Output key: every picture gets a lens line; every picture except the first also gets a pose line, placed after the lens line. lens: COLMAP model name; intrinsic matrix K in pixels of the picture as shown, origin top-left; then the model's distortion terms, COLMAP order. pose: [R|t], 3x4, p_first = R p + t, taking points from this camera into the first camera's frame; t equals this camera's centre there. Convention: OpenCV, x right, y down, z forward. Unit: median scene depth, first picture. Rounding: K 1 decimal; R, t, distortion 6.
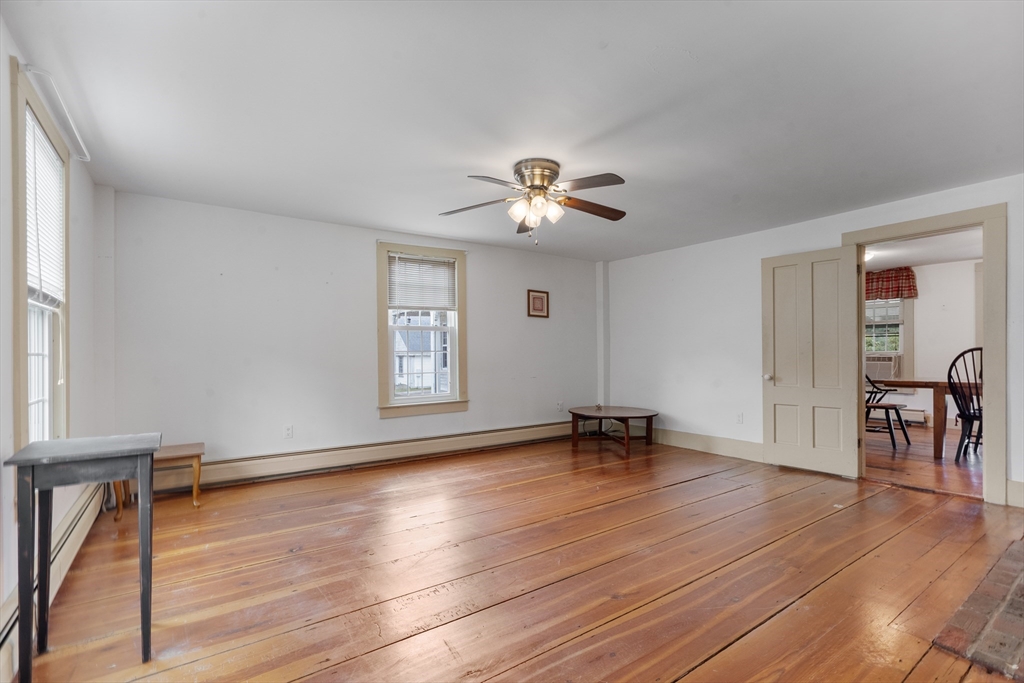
lens RADIAL K [[468.4, 0, 530.7], [0, 468.4, 355.5], [0, 0, 1]] dist [-0.005124, 0.000861]
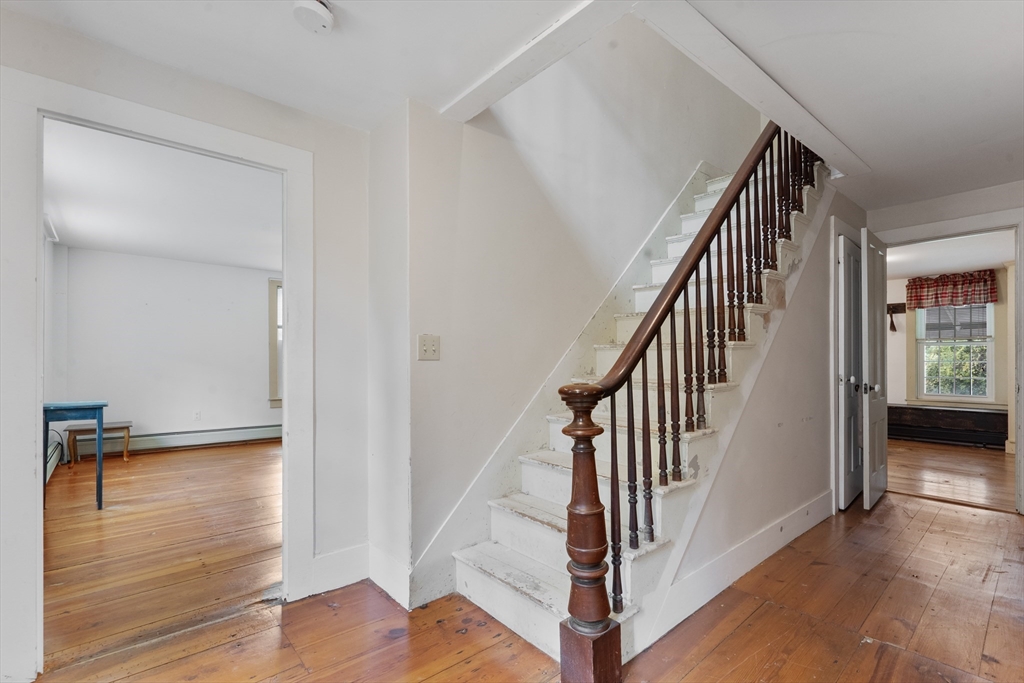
lens RADIAL K [[468.4, 0, 529.9], [0, 468.4, 362.1], [0, 0, 1]] dist [-0.005124, 0.000861]
pose [[0.995755, 0.005070, 0.091909, 0.438706], [-0.004620, 0.999976, -0.005106, 0.006648], [-0.091932, 0.004659, 0.995754, -0.617340]]
